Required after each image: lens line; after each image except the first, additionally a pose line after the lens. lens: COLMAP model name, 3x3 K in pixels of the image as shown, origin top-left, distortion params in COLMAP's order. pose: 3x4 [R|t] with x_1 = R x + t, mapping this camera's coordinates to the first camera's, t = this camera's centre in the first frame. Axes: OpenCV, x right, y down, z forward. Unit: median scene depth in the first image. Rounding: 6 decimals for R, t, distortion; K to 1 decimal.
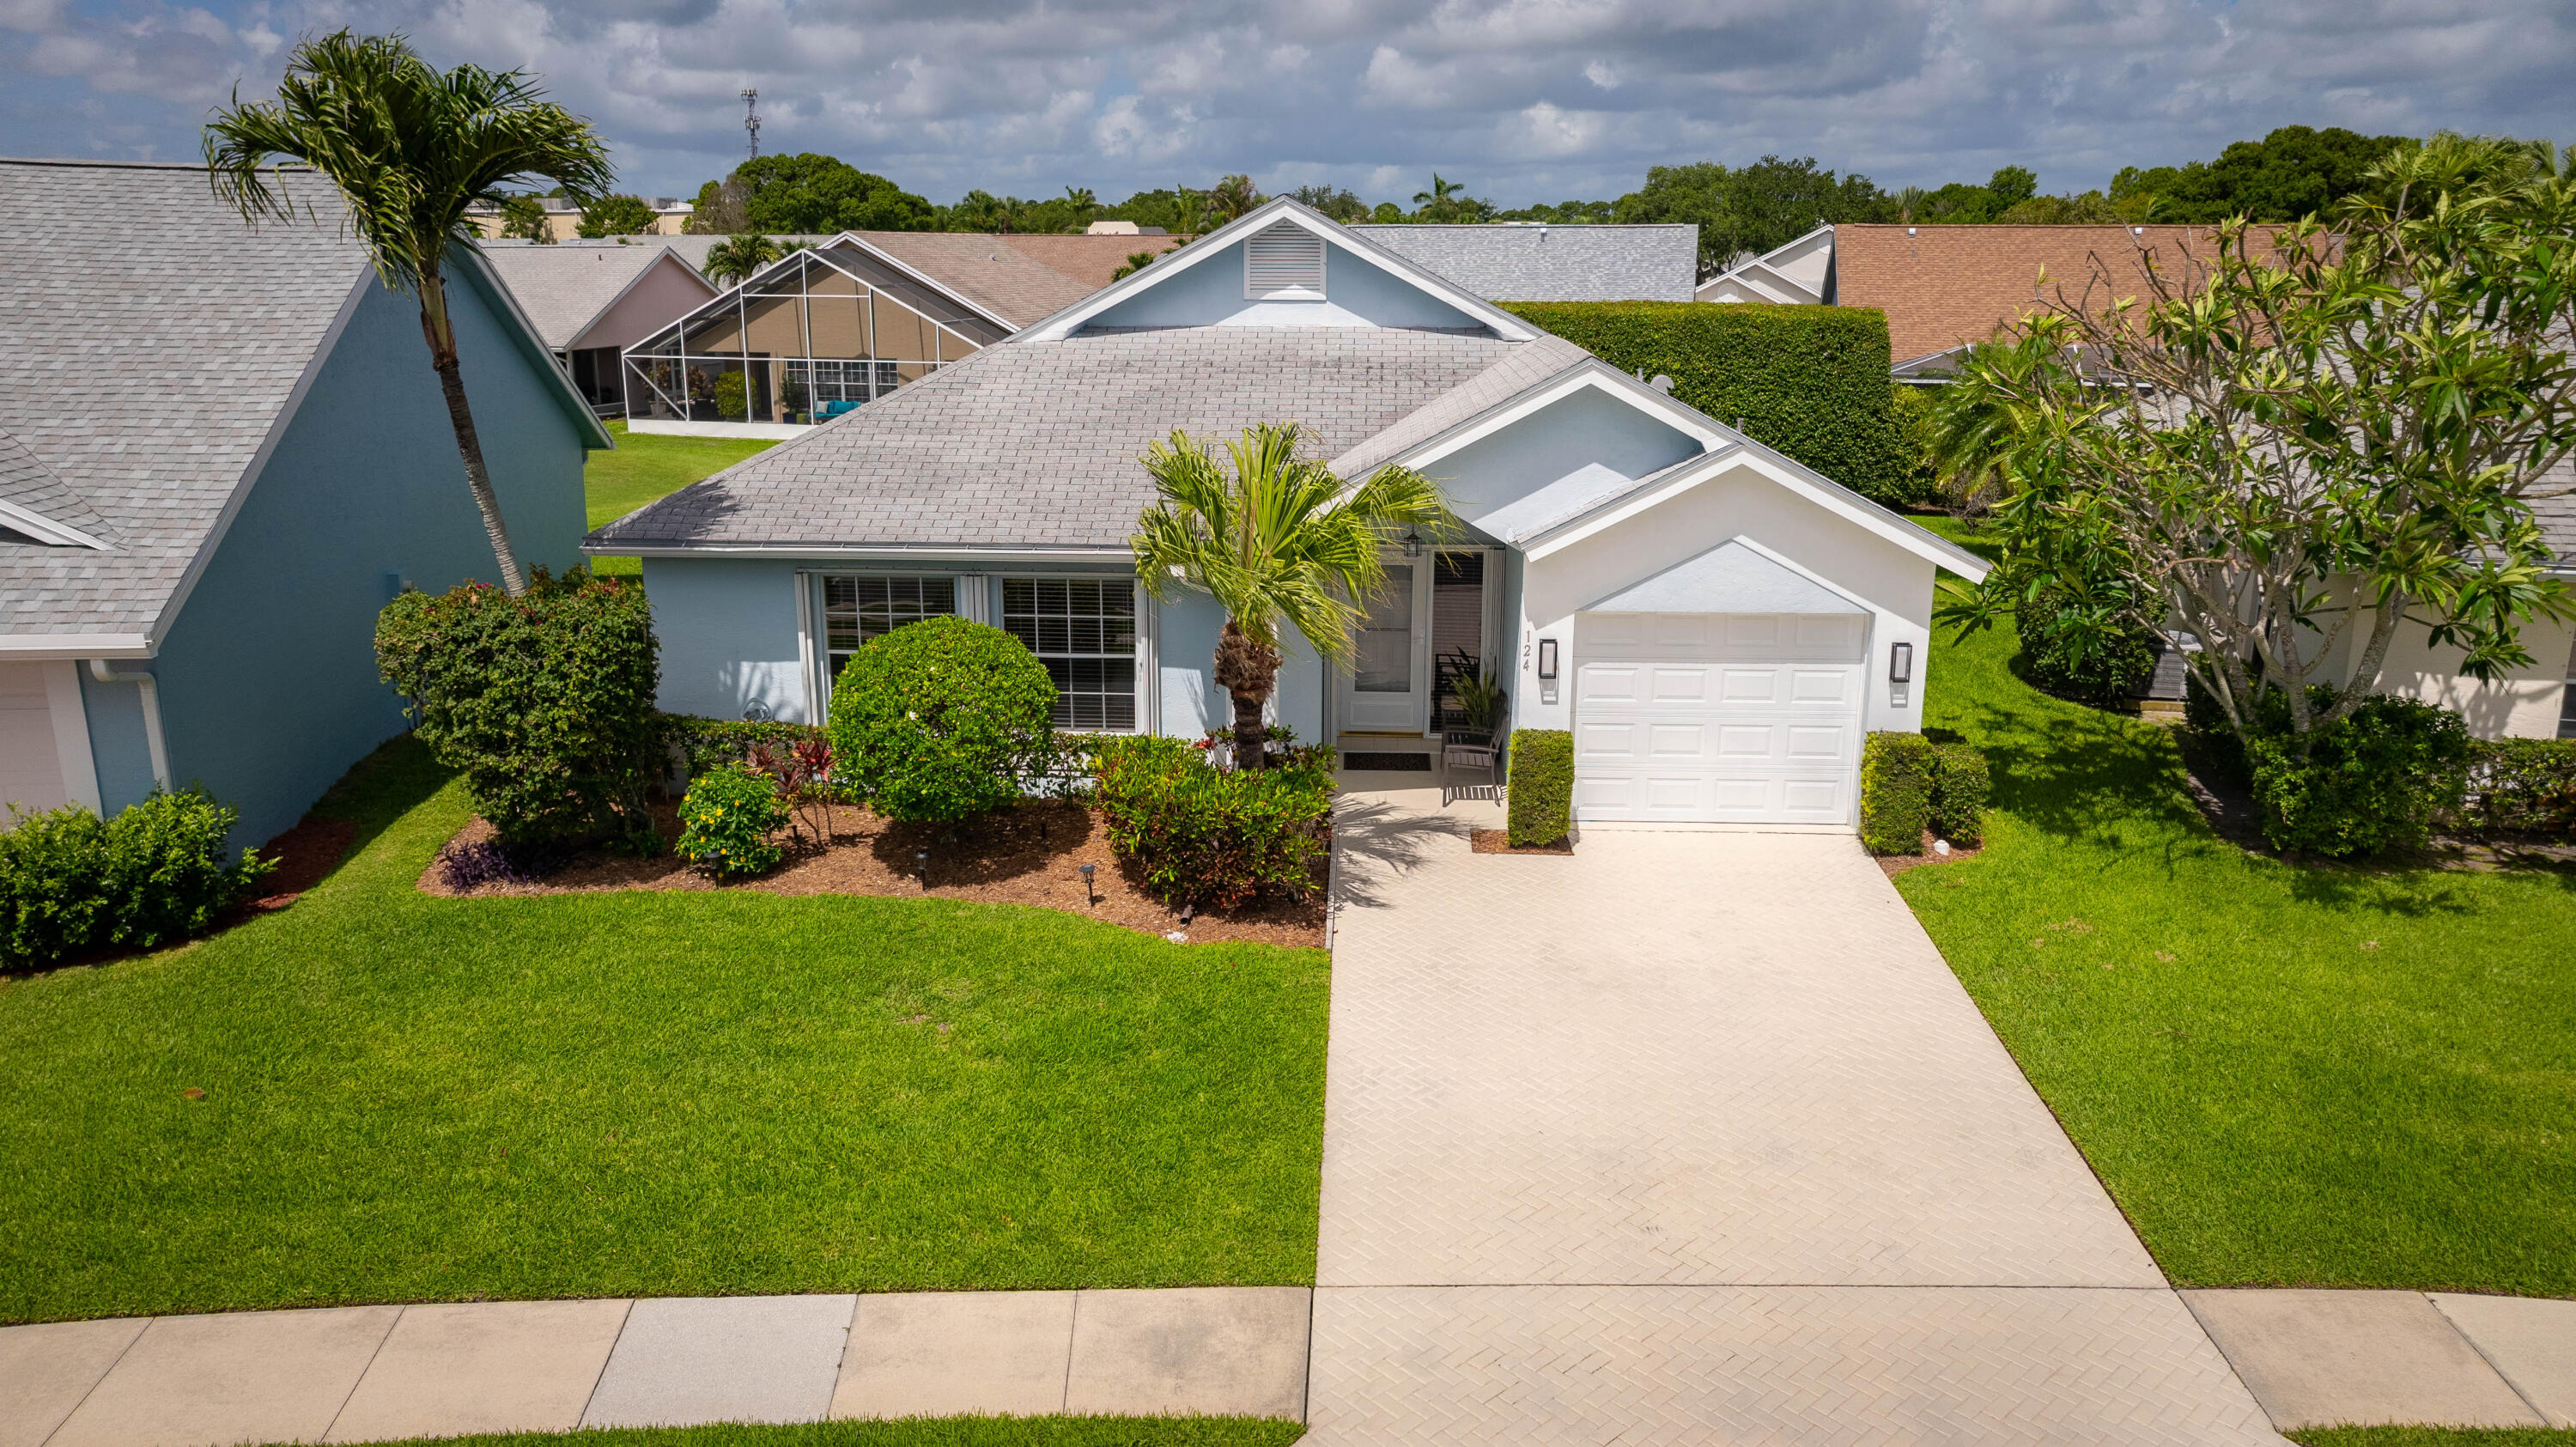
lens RADIAL K [[1827.1, 0, 1288.0], [0, 1827.1, 723.5], [0, 0, 1]] dist [-0.036590, 0.067174]
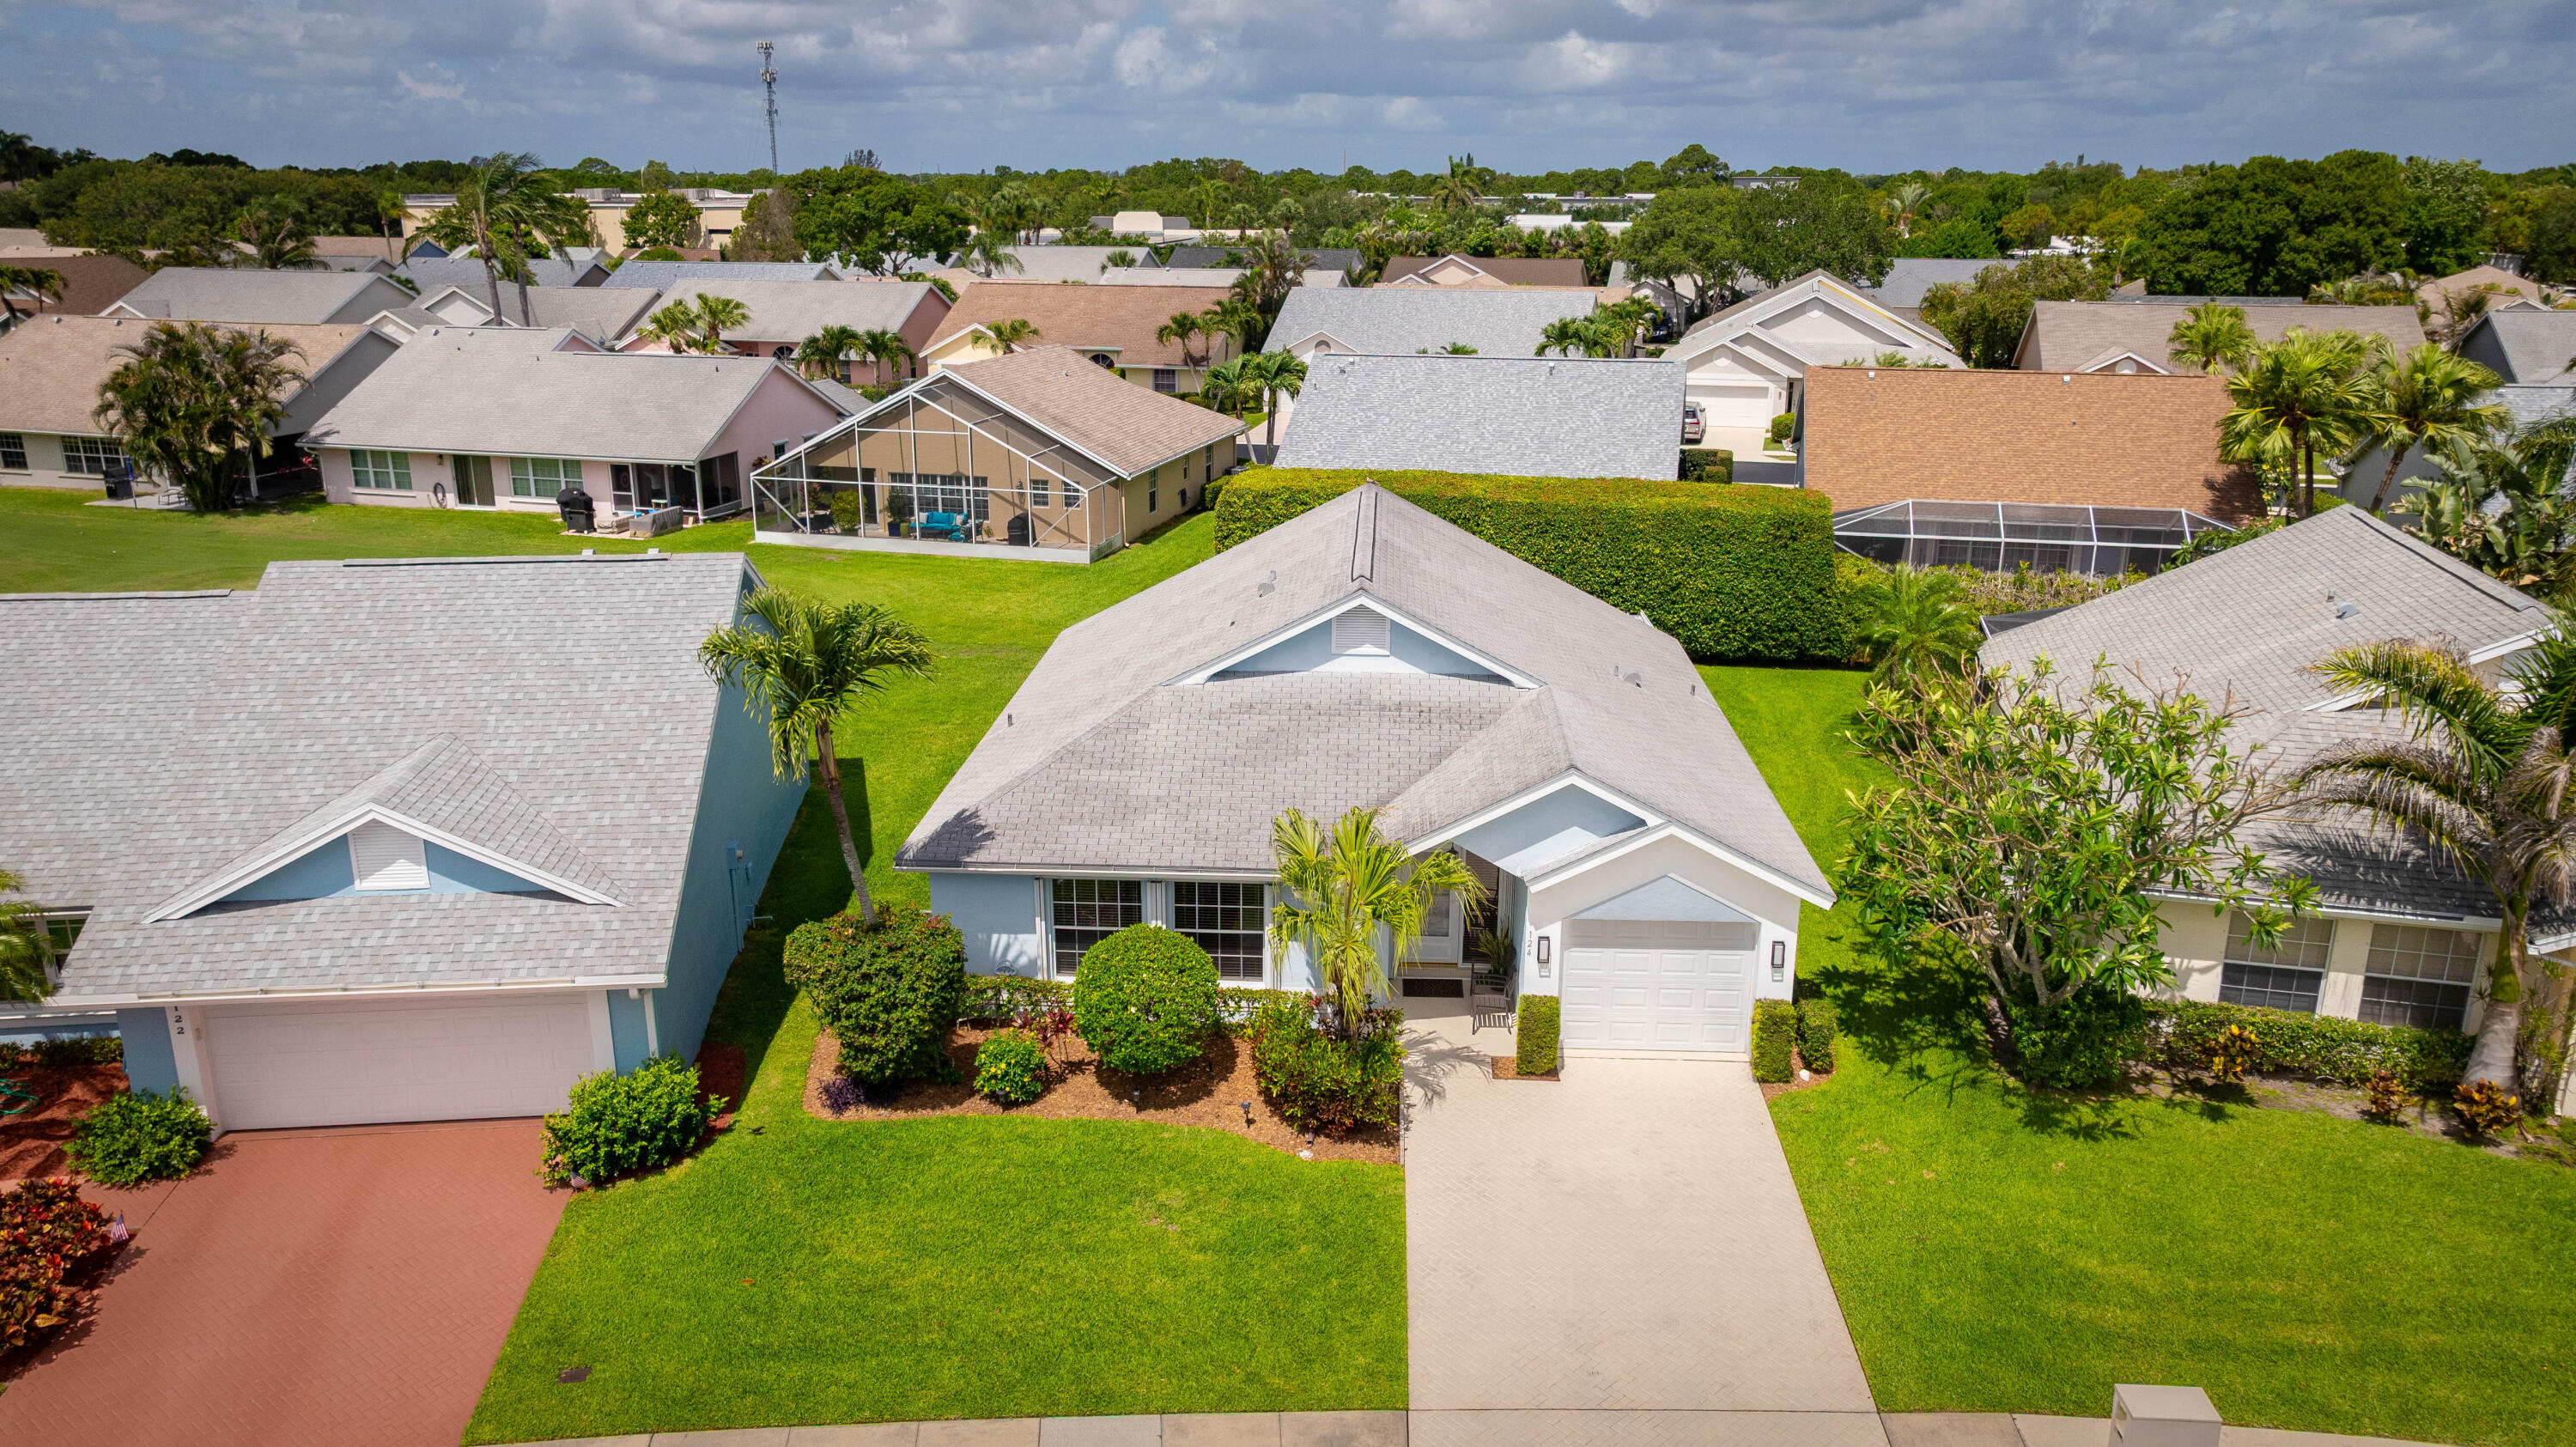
lens RADIAL K [[1834.7, 0, 1288.0], [0, 1834.7, 723.5], [0, 0, 1]] dist [-0.013531, 0.002547]
pose [[0.999986, 0.000857, -0.005143, -0.063884], [-0.000663, 0.999294, 0.037574, -0.294192], [0.005172, -0.037570, 0.999281, -0.532537]]
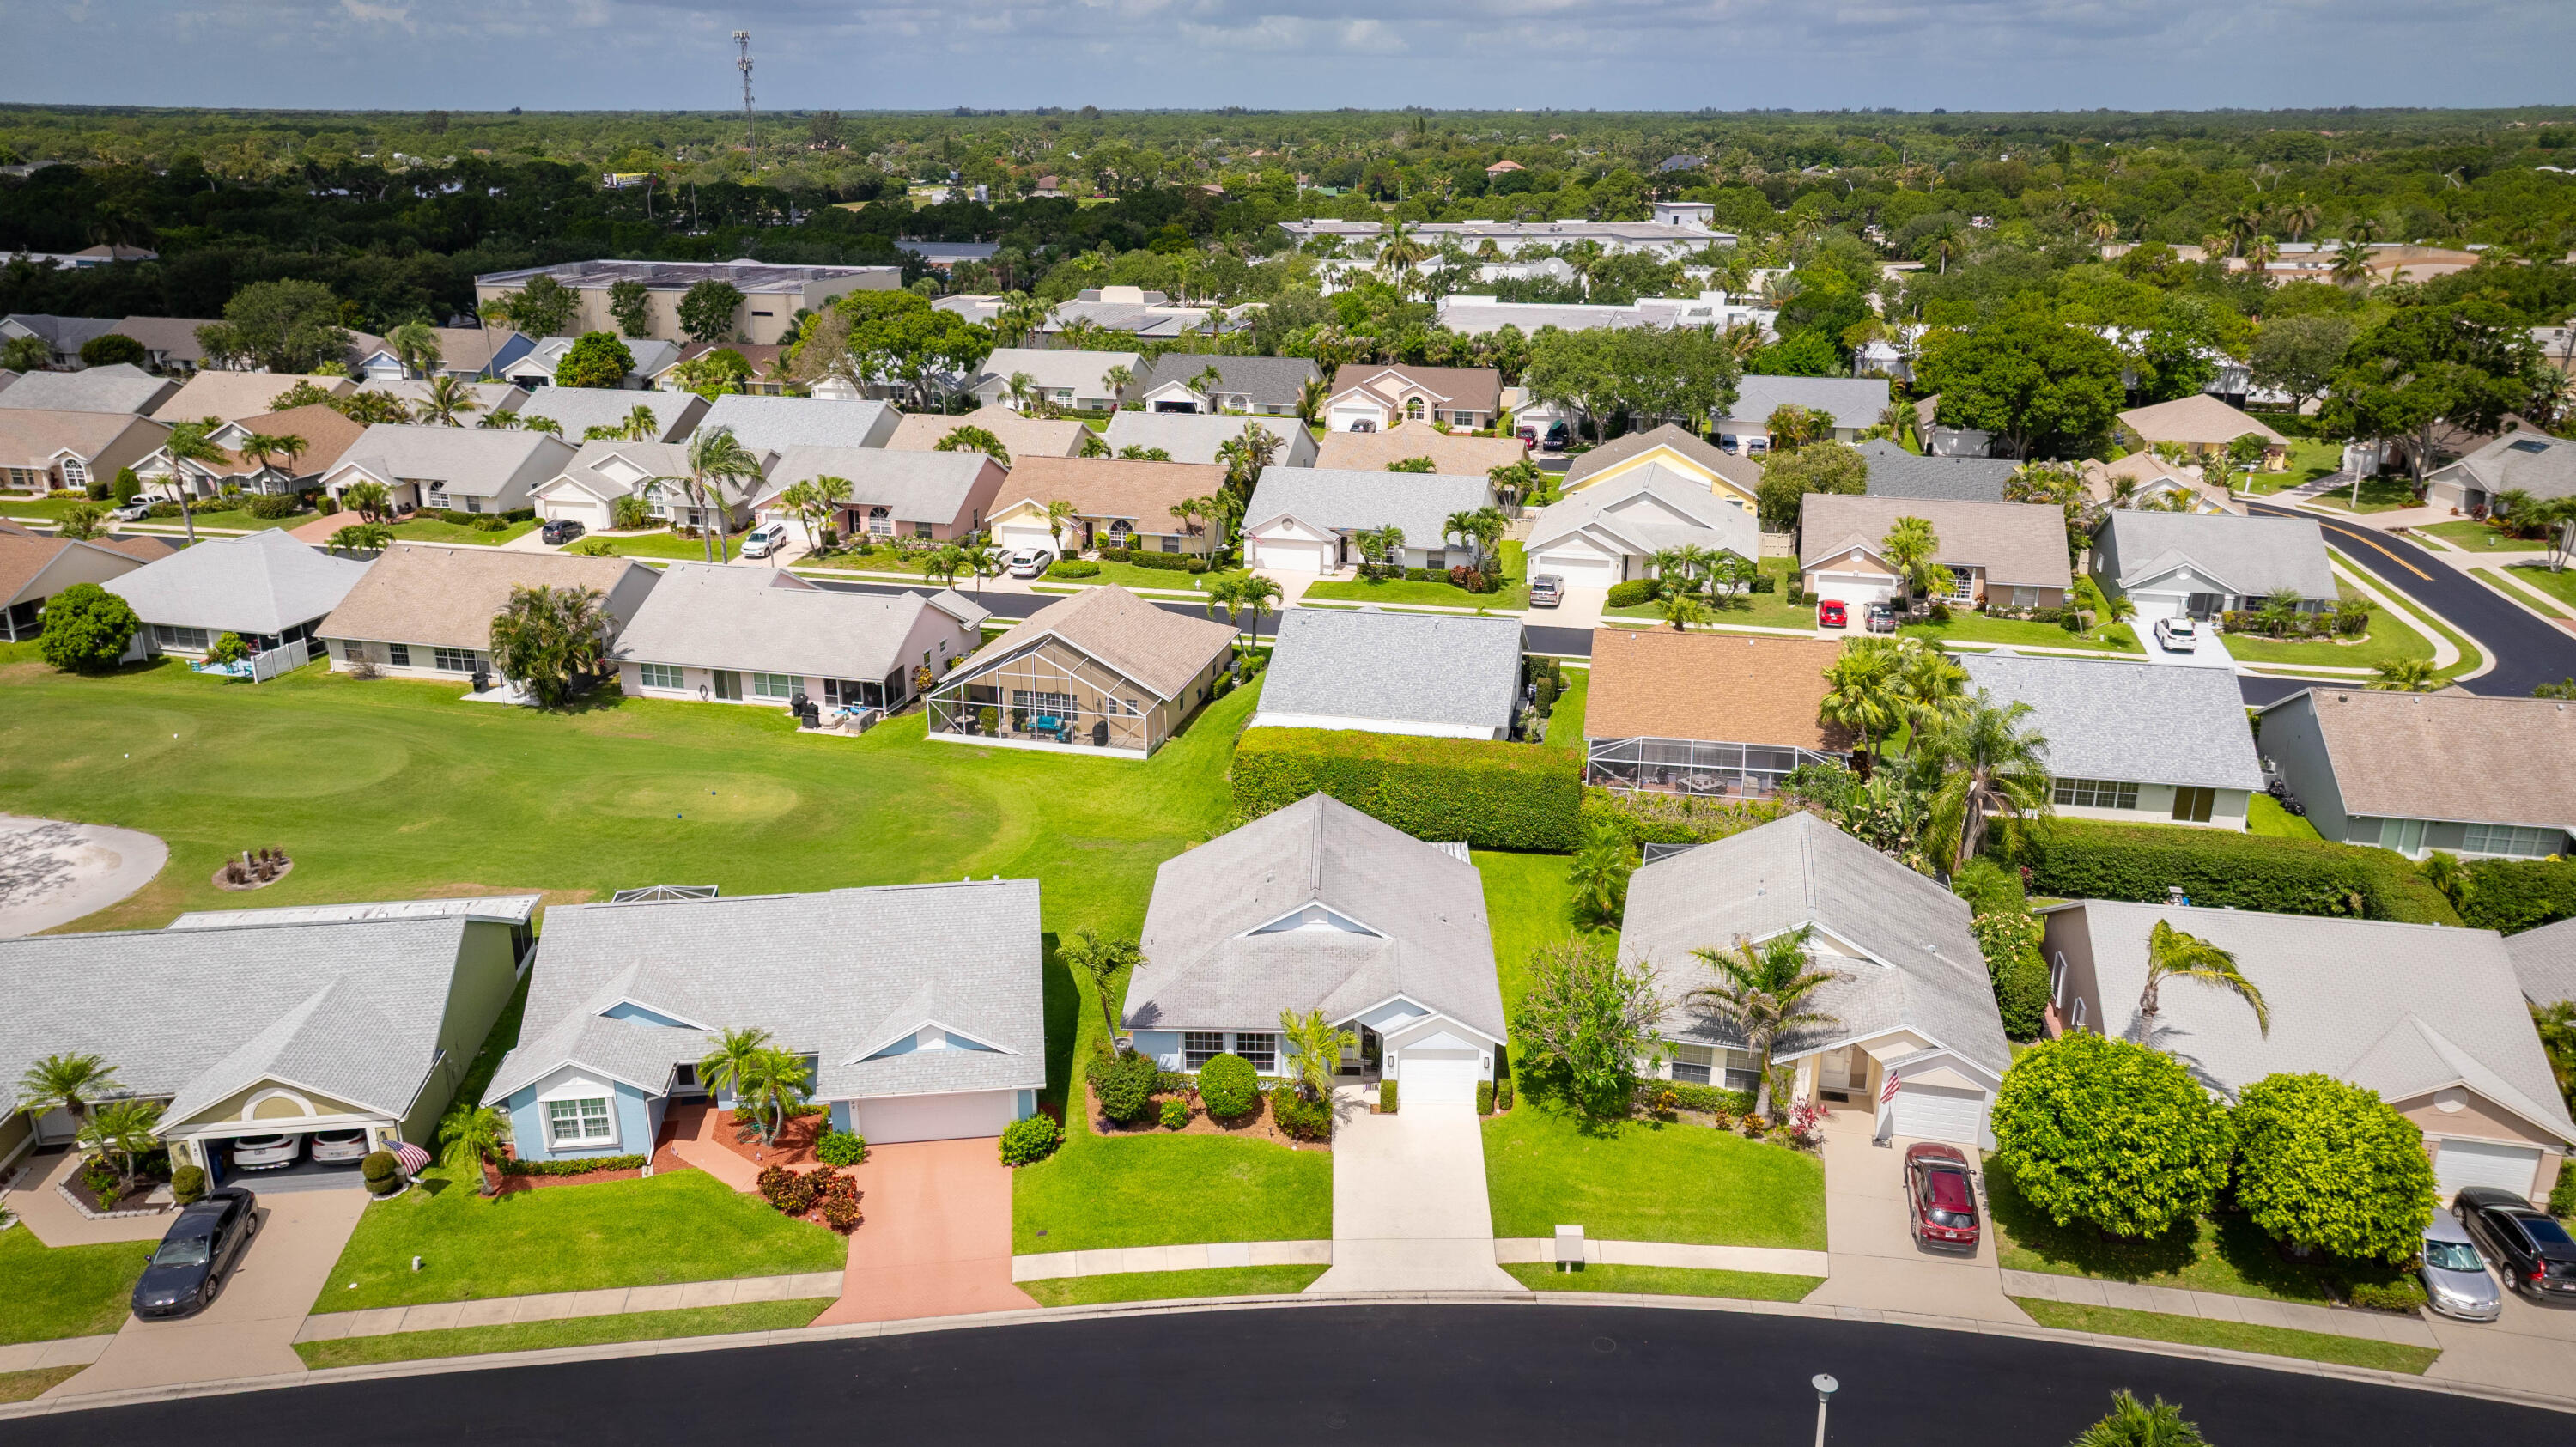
lens RADIAL K [[1890.3, 0, 1288.0], [0, 1890.3, 723.5], [0, 0, 1]] dist [-0.033806, -0.000640]
pose [[0.999822, -0.007362, 0.017378, -0.131129], [0.005904, 0.996577, 0.082454, -1.079912], [-0.017926, -0.082337, 0.996443, -2.857146]]
